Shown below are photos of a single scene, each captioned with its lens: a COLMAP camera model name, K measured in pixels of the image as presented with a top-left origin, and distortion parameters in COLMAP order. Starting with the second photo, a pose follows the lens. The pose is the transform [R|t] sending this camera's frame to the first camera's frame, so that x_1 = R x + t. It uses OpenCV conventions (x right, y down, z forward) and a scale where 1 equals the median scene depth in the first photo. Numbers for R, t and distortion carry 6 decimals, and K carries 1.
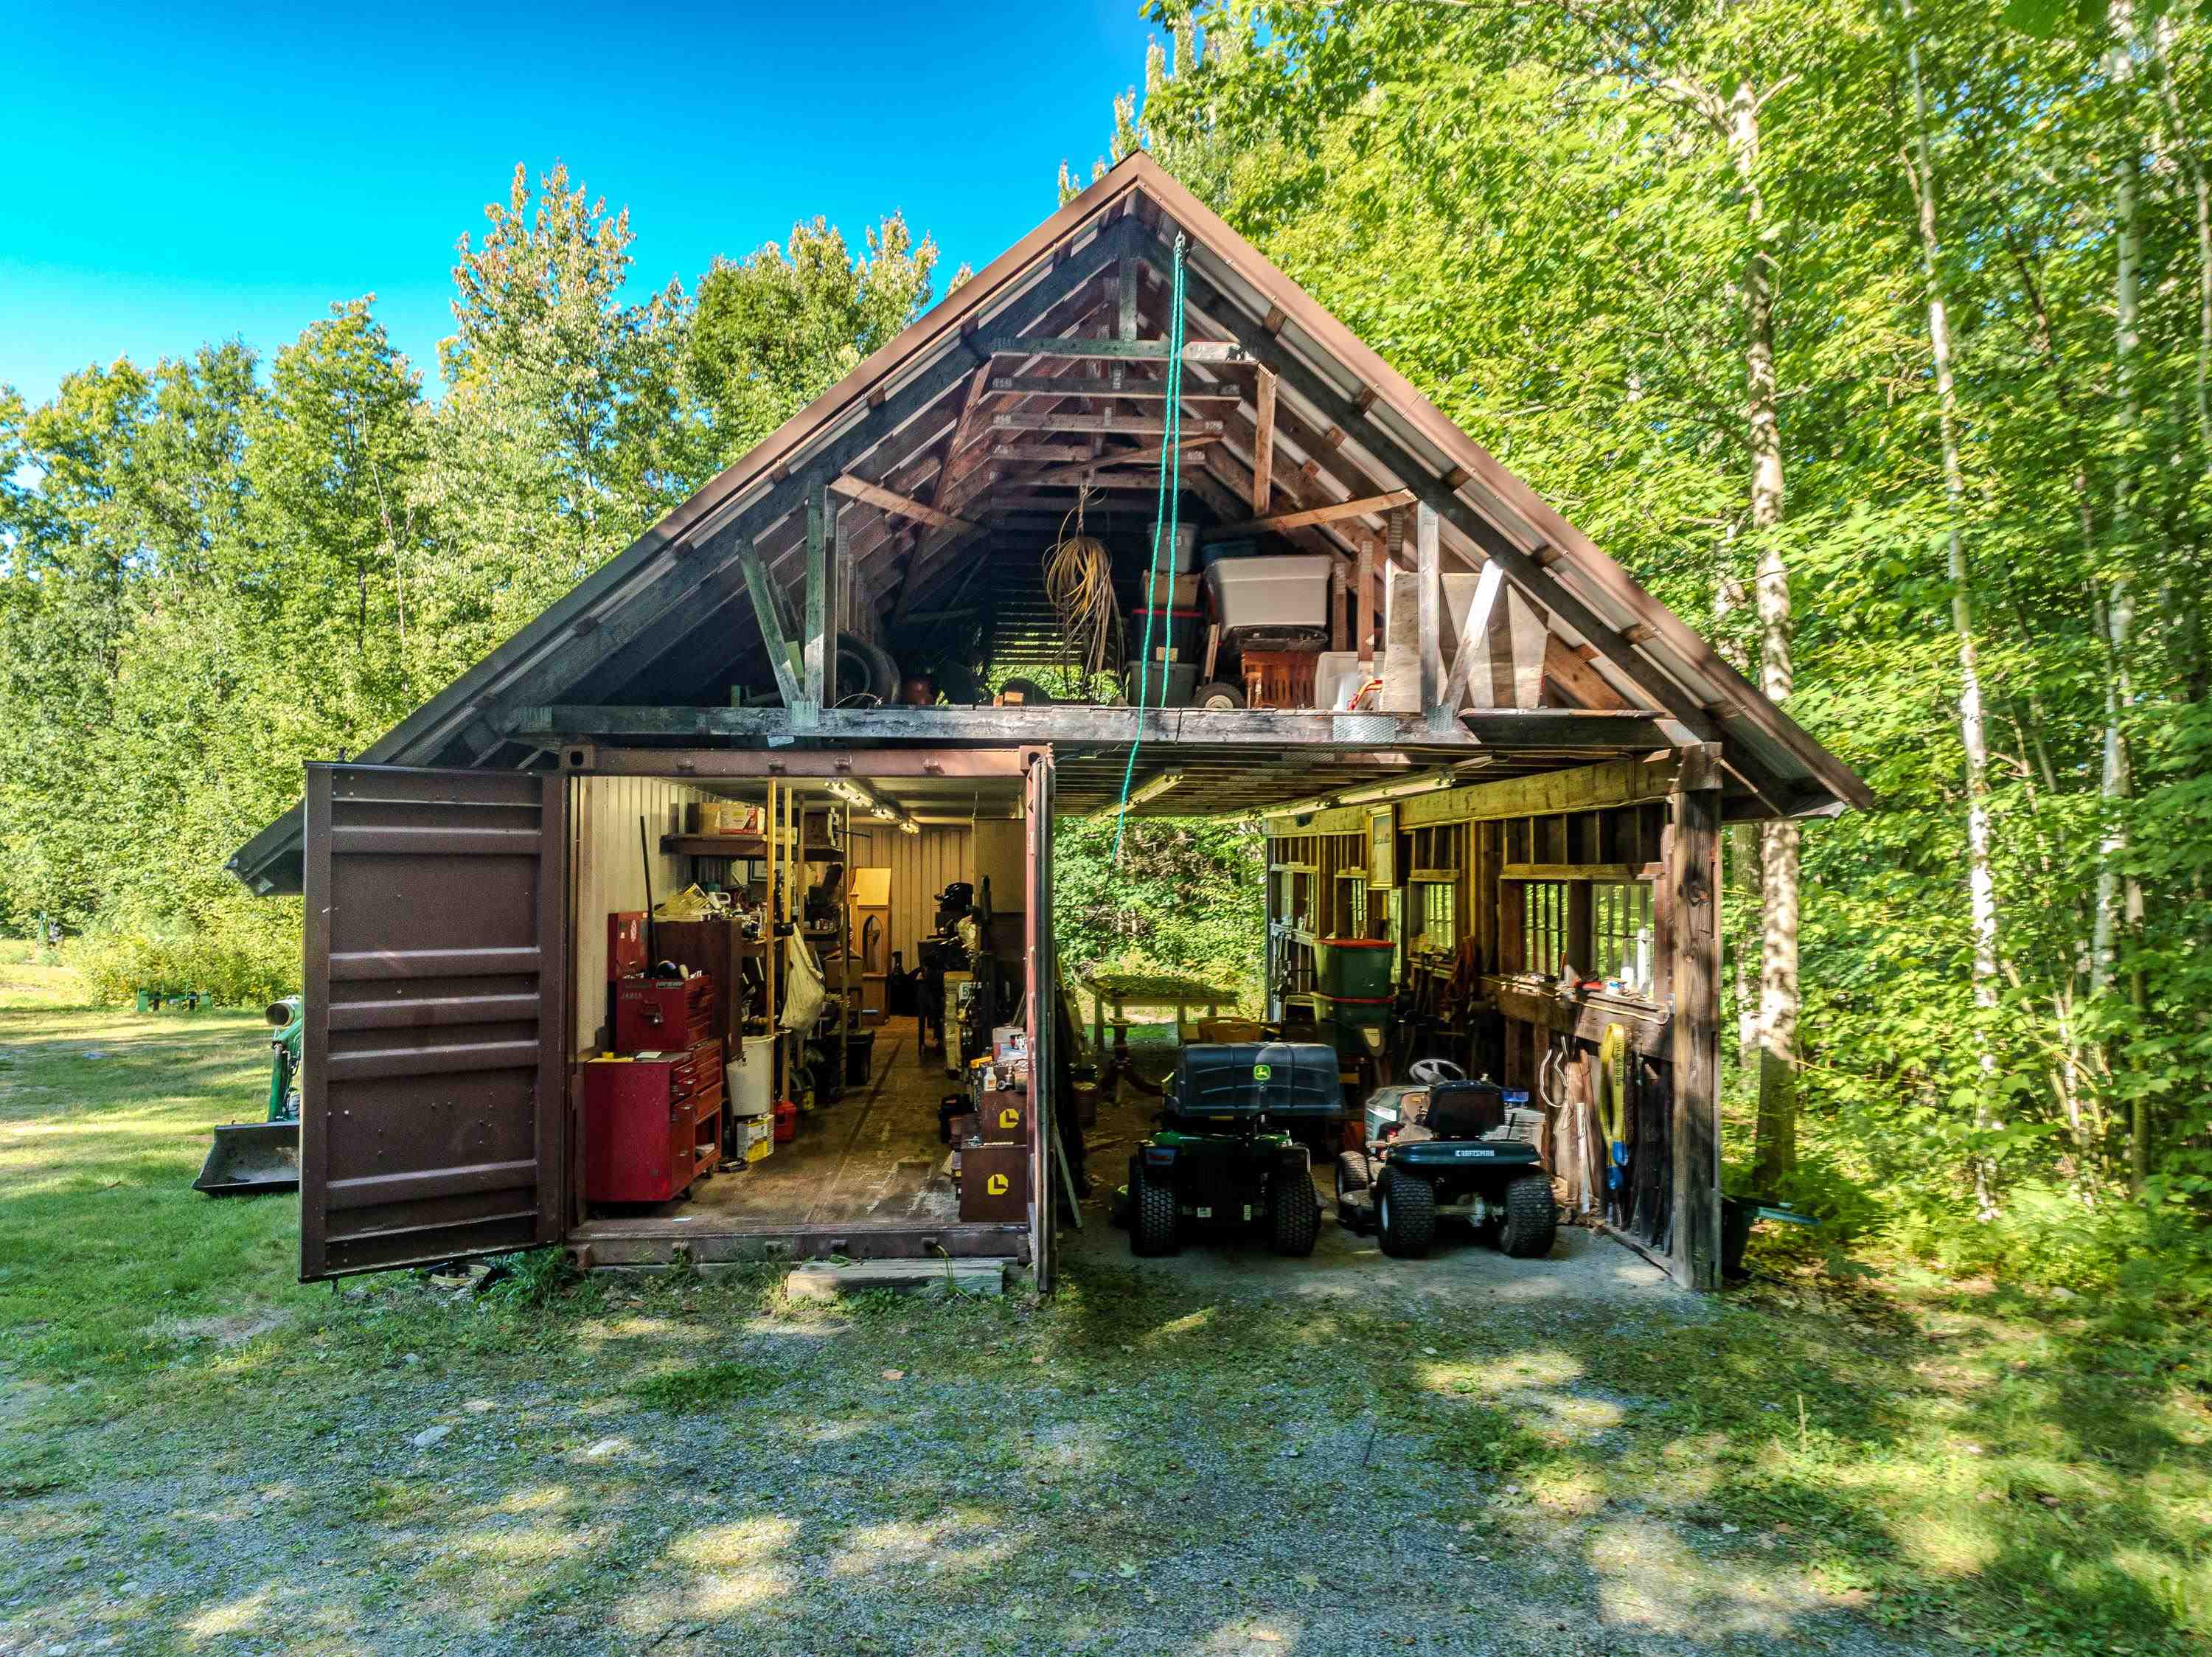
lens RADIAL K [[1539.7, 0, 1106.0], [0, 1539.7, 828.5], [0, 0, 1]] dist [-0.014284, -0.004478]
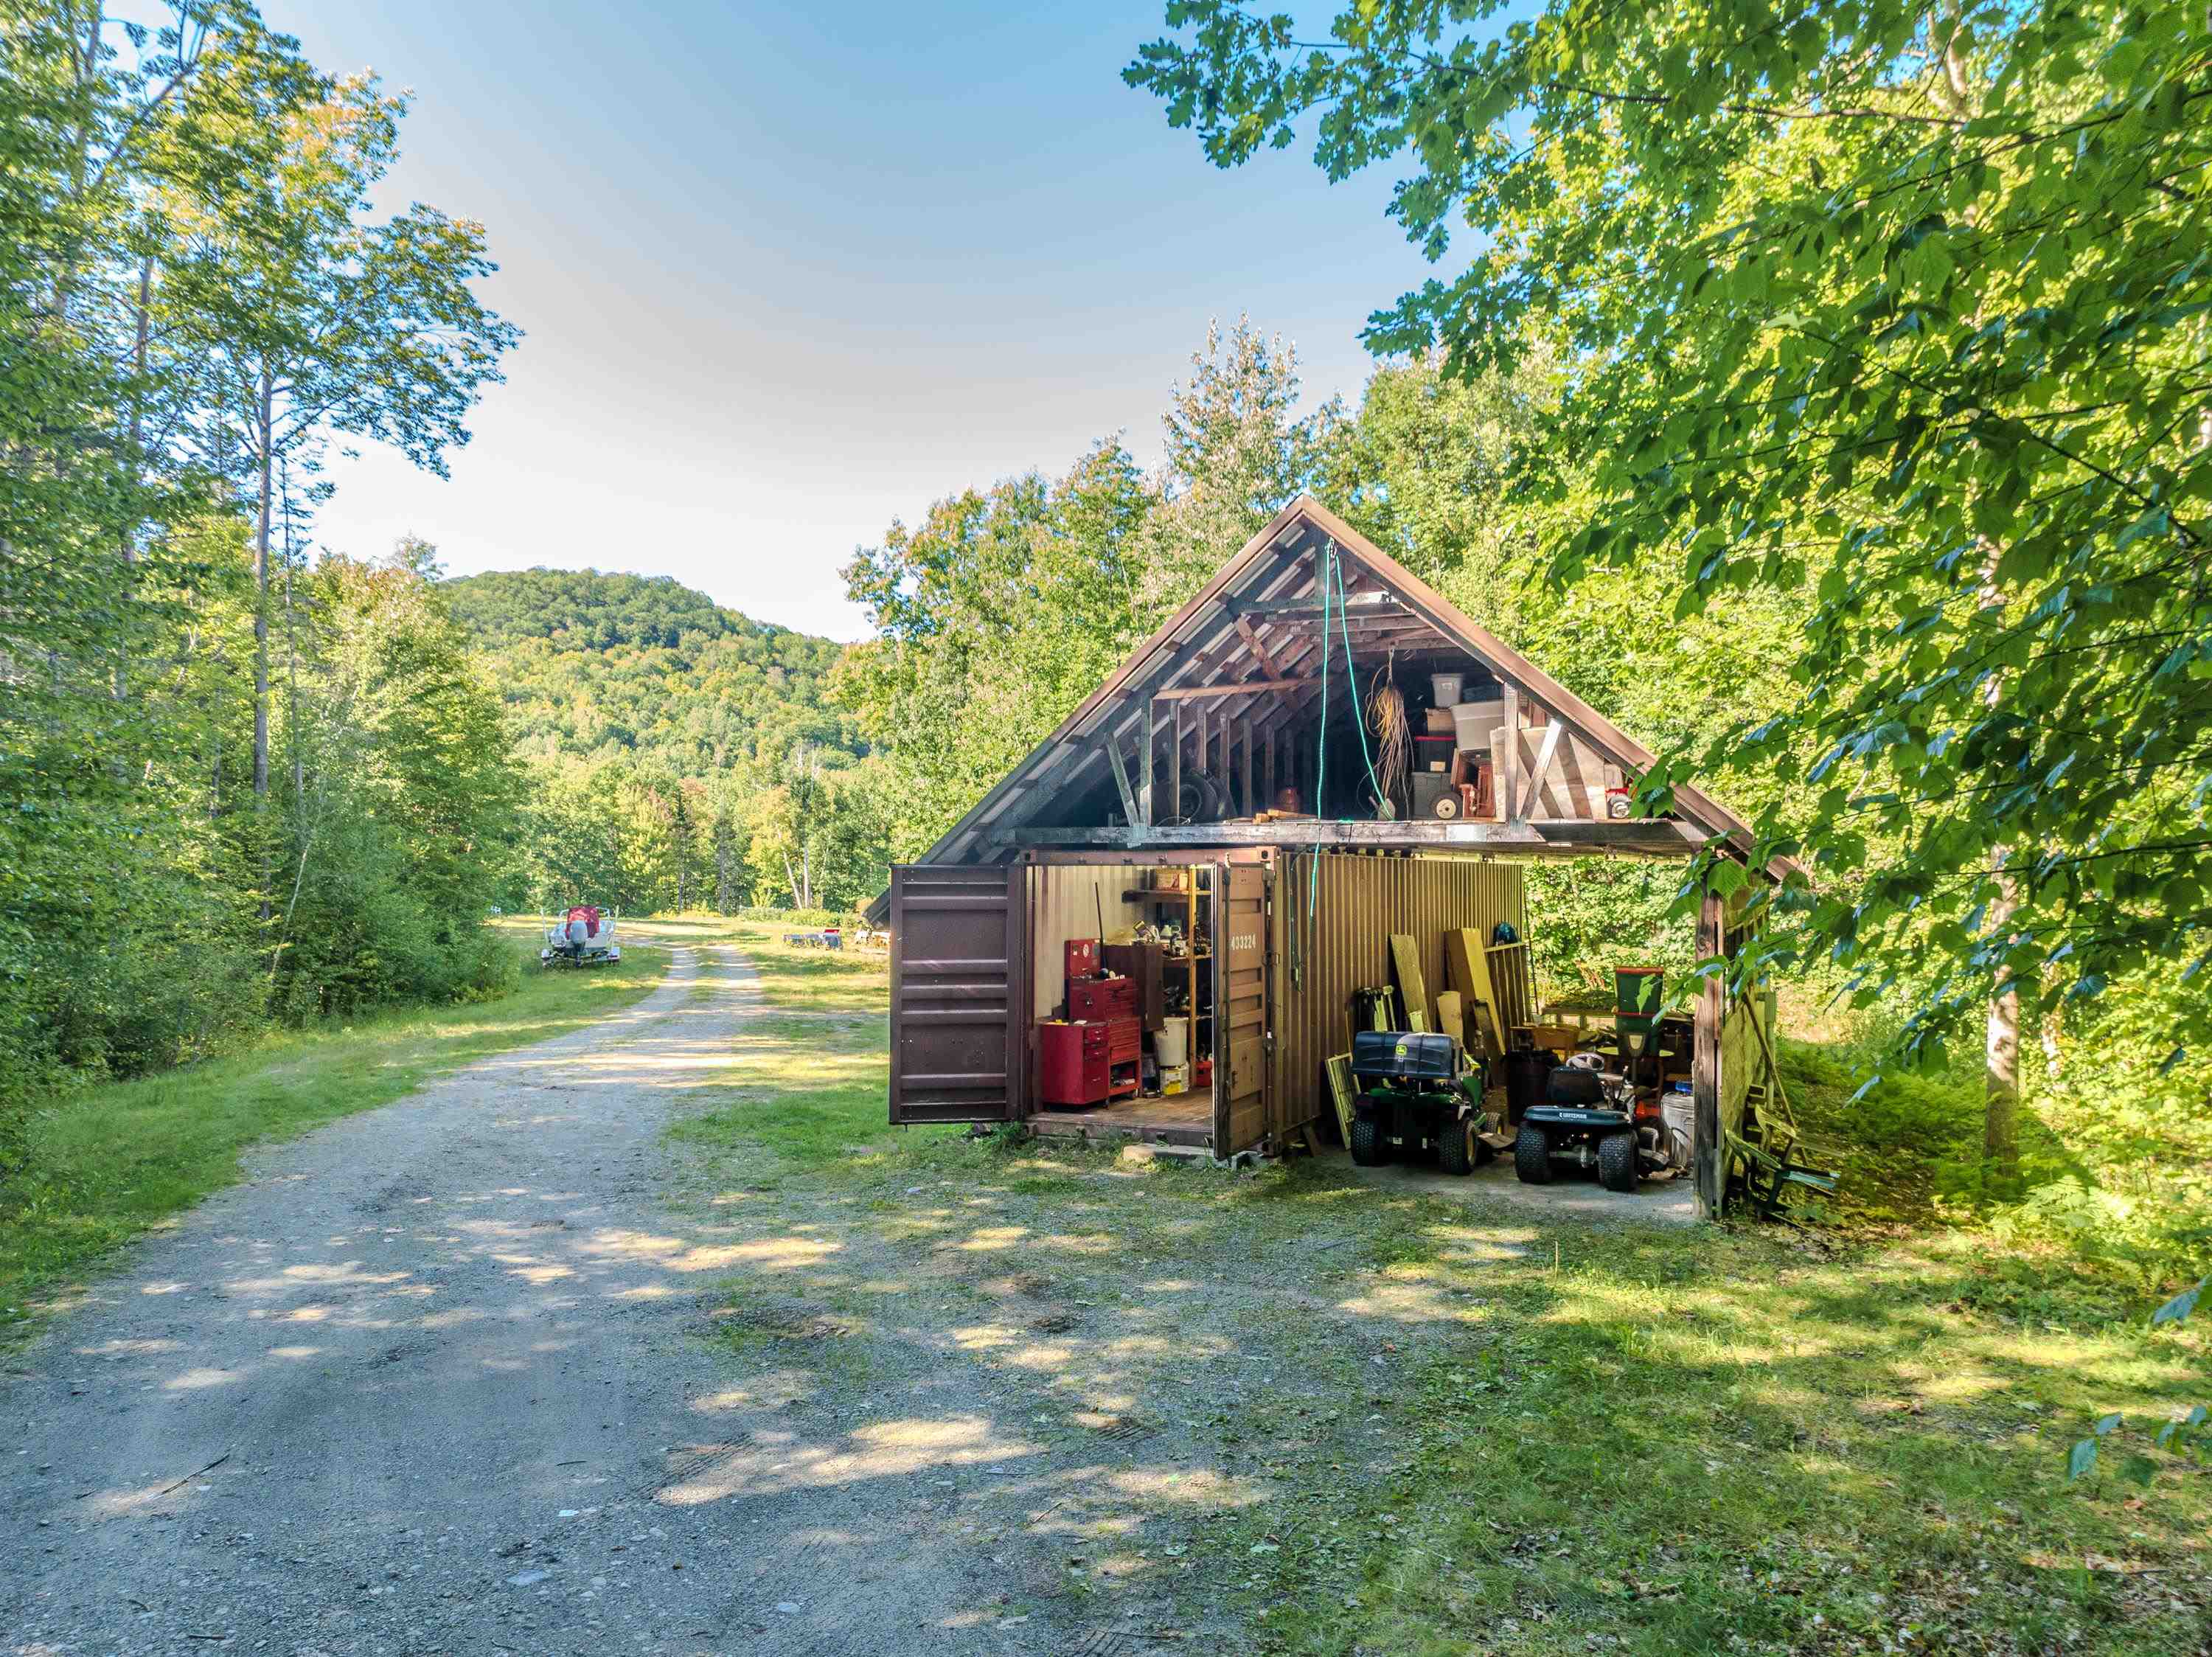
lens RADIAL K [[1539.7, 0, 1106.0], [0, 1539.7, 828.5], [0, 0, 1]] dist [-0.014284, -0.004478]
pose [[0.872997, -0.014560, -0.487508, 0.561784], [0.012495, 0.999894, -0.007488, -0.057267], [0.487566, 0.000445, 0.873086, -0.494531]]
